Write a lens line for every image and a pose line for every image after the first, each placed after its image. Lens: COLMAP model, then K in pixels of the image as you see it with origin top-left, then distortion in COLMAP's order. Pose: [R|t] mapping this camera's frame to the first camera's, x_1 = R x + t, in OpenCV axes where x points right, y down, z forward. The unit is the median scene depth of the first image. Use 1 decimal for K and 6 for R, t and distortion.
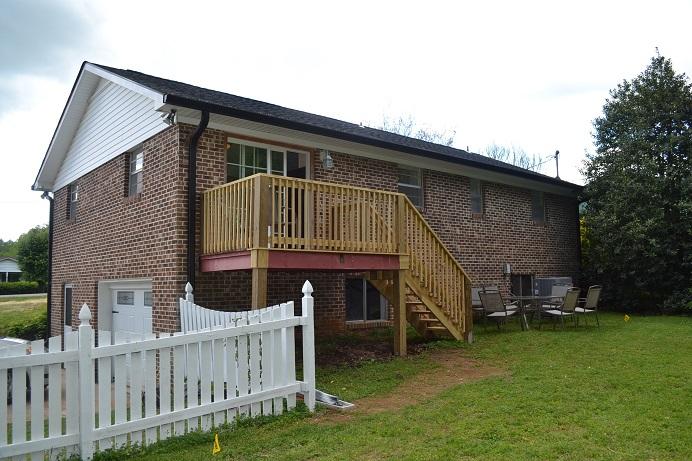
lens RADIAL K [[545.6, 0, 345.9], [0, 545.6, 241.6], [0, 0, 1]] dist [-0.031721, 0.001254]
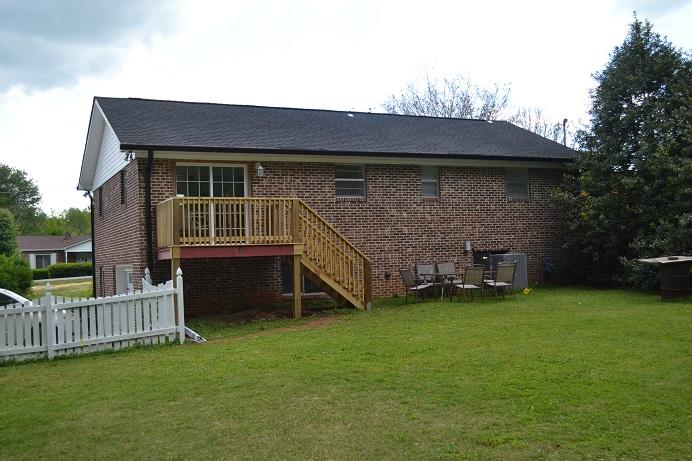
lens RADIAL K [[730.1, 0, 346.0], [0, 730.1, 230.5], [0, 0, 1]] dist [-0.007764, -0.006121]
pose [[0.967303, -0.030069, -0.251834, 0.621348], [0.041074, 0.998412, 0.038555, -0.067362], [0.250274, -0.047638, 0.967002, -0.653909]]
